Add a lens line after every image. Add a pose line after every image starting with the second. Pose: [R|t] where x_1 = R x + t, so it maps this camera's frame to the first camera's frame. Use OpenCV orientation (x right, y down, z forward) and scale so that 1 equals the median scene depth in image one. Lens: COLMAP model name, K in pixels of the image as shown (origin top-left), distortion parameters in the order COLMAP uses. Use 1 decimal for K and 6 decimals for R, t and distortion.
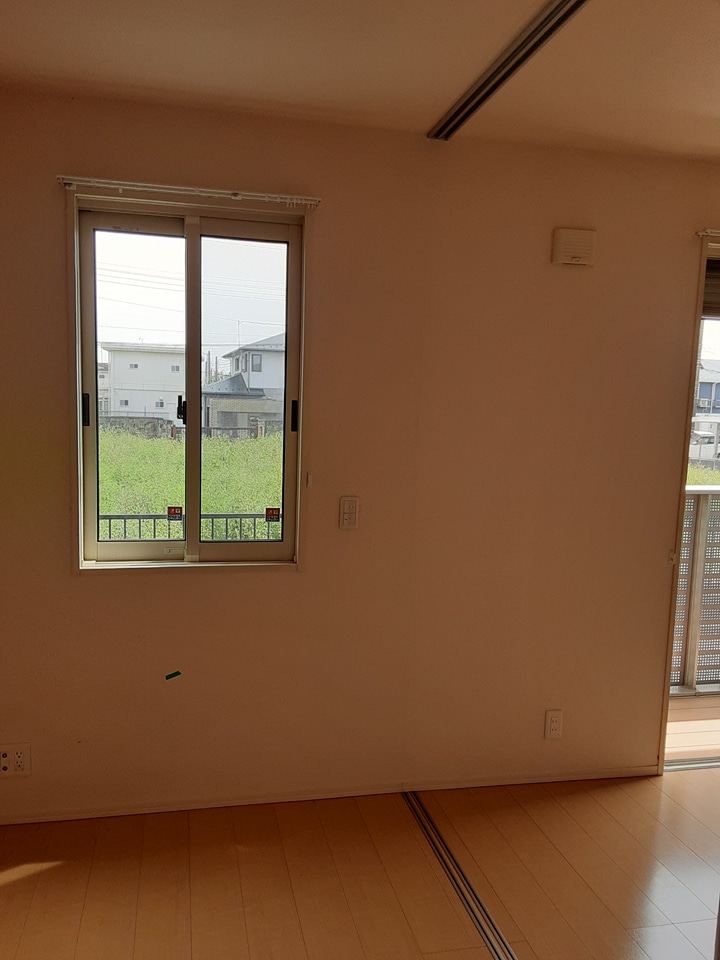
lens RADIAL K [[784.4, 0, 292.1], [0, 784.4, 501.9], [0, 0, 1]] dist [0.140243, -0.214977]
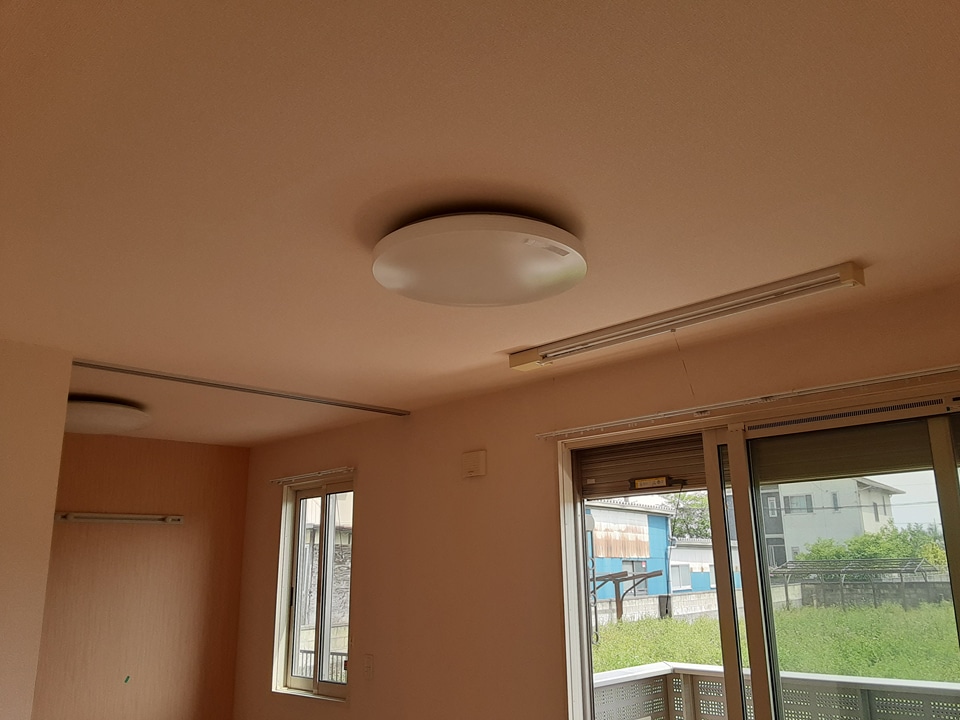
lens RADIAL K [[784.4, 0, 506.2], [0, 784.4, 369.9], [0, 0, 1]] dist [0.140243, -0.214977]
pose [[0.542243, -0.242403, -0.804495, 0.211806], [-0.051628, 0.946059, -0.319856, -0.006438], [0.838634, 0.214974, 0.500479, 0.050386]]
